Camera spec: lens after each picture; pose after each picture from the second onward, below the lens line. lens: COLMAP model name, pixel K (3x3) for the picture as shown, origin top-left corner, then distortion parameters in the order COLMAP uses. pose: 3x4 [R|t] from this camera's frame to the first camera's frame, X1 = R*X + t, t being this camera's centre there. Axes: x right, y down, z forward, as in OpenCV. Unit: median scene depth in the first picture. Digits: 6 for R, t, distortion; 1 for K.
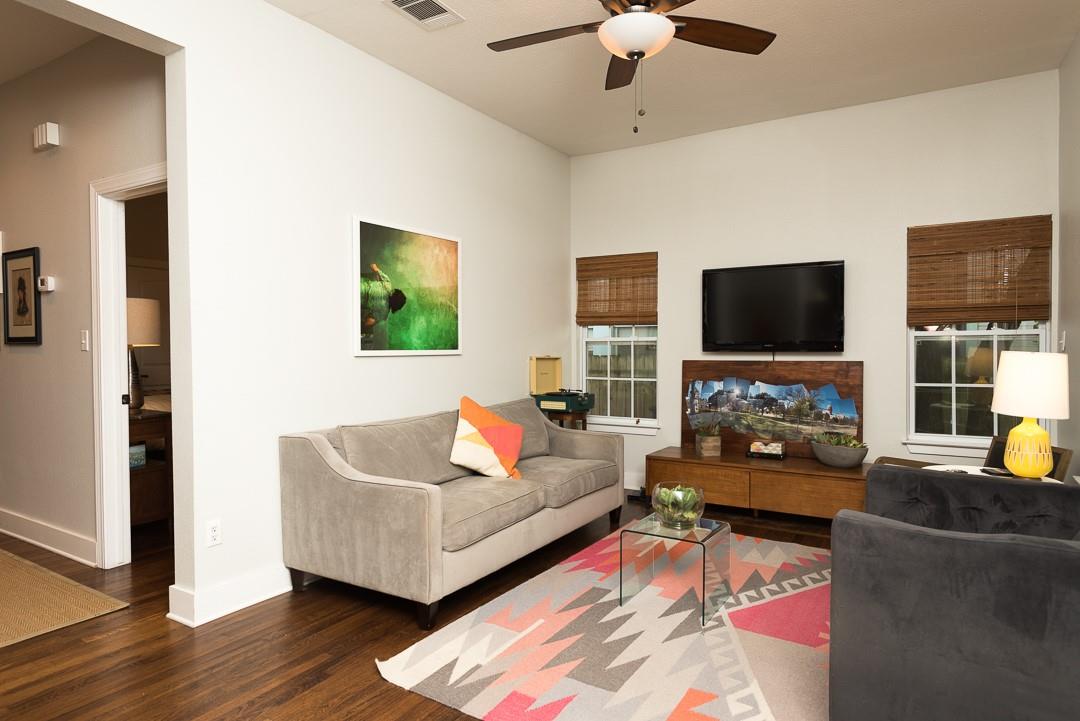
lens RADIAL K [[664.6, 0, 537.2], [0, 664.6, 361.8], [0, 0, 1]] dist [0.024863, -0.005634]
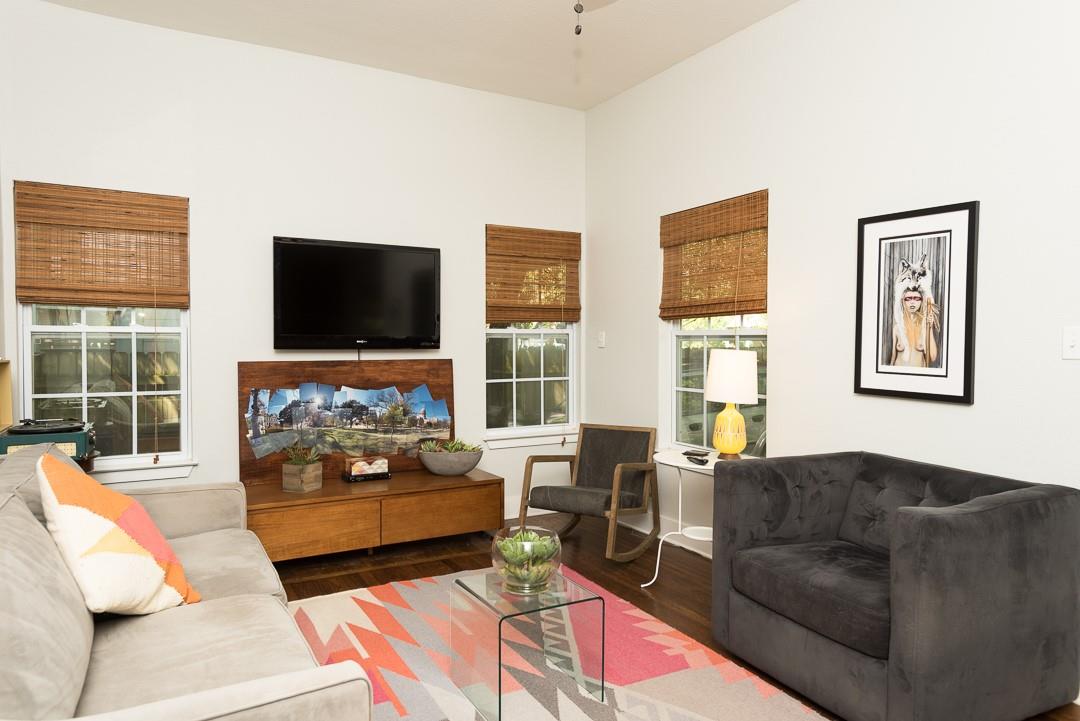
lens RADIAL K [[691.1, 0, 540.1], [0, 691.1, 355.7], [0, 0, 1]] dist [0.016735, 0.000796]
pose [[0.469362, -0.012199, 0.882922, -0.298828], [0.015969, 0.999858, 0.005325, -0.008192], [-0.882862, 0.011600, 0.469490, 0.411735]]
